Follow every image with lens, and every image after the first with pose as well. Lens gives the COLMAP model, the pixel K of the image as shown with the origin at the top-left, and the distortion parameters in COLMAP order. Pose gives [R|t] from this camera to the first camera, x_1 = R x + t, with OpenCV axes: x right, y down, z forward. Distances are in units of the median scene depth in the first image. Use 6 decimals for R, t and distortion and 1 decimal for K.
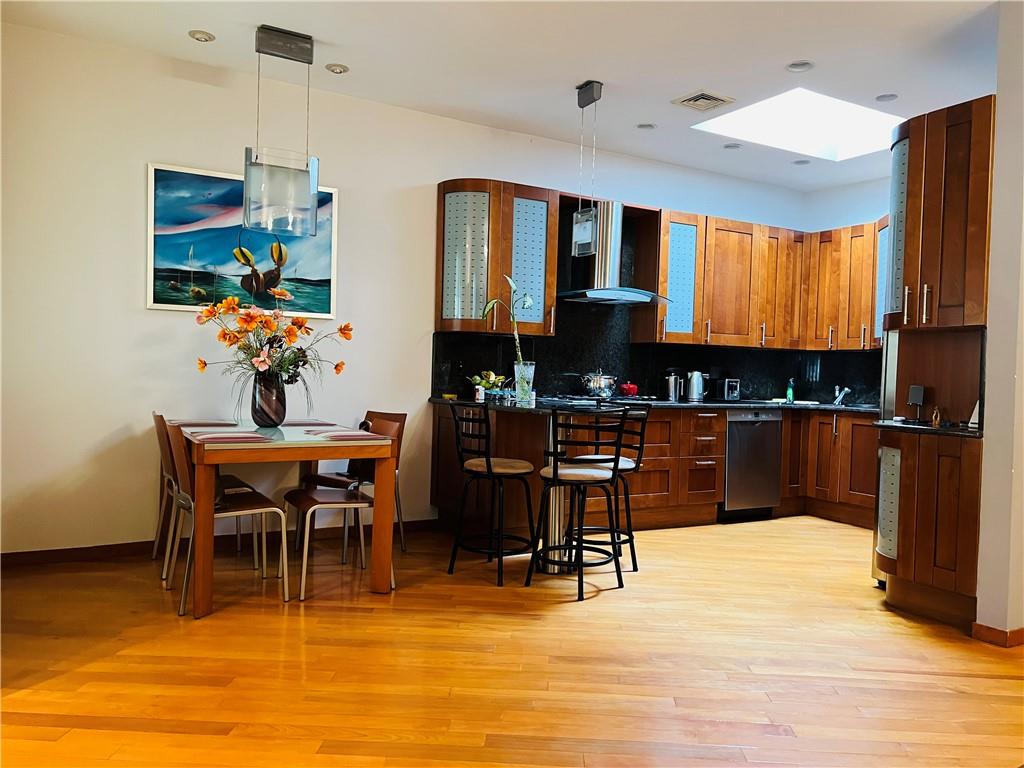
lens RADIAL K [[774.1, 0, 516.2], [0, 774.1, 389.4], [0, 0, 1]] dist [0.024636, -0.034562]
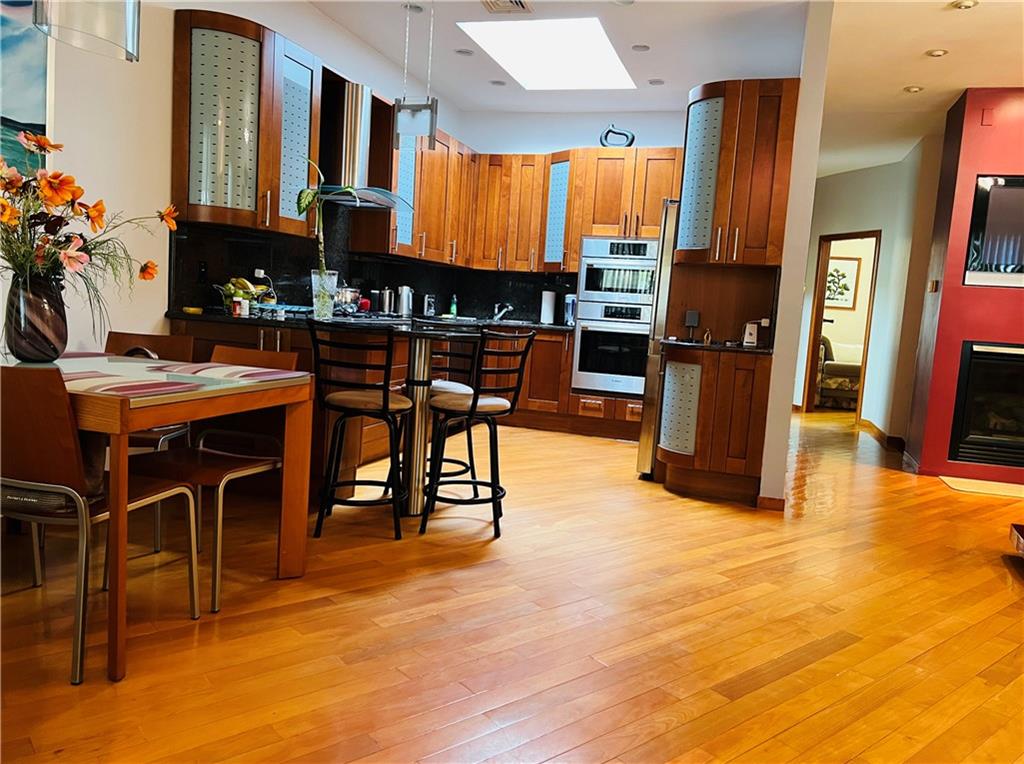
lens RADIAL K [[774.1, 0, 515.7], [0, 774.1, 385.5], [0, 0, 1]] dist [0.024636, -0.034562]
pose [[0.728254, -0.052076, 0.683325, -0.379511], [-0.027482, 0.994087, 0.105047, -0.005822], [-0.684756, -0.095280, 0.722518, 0.235281]]
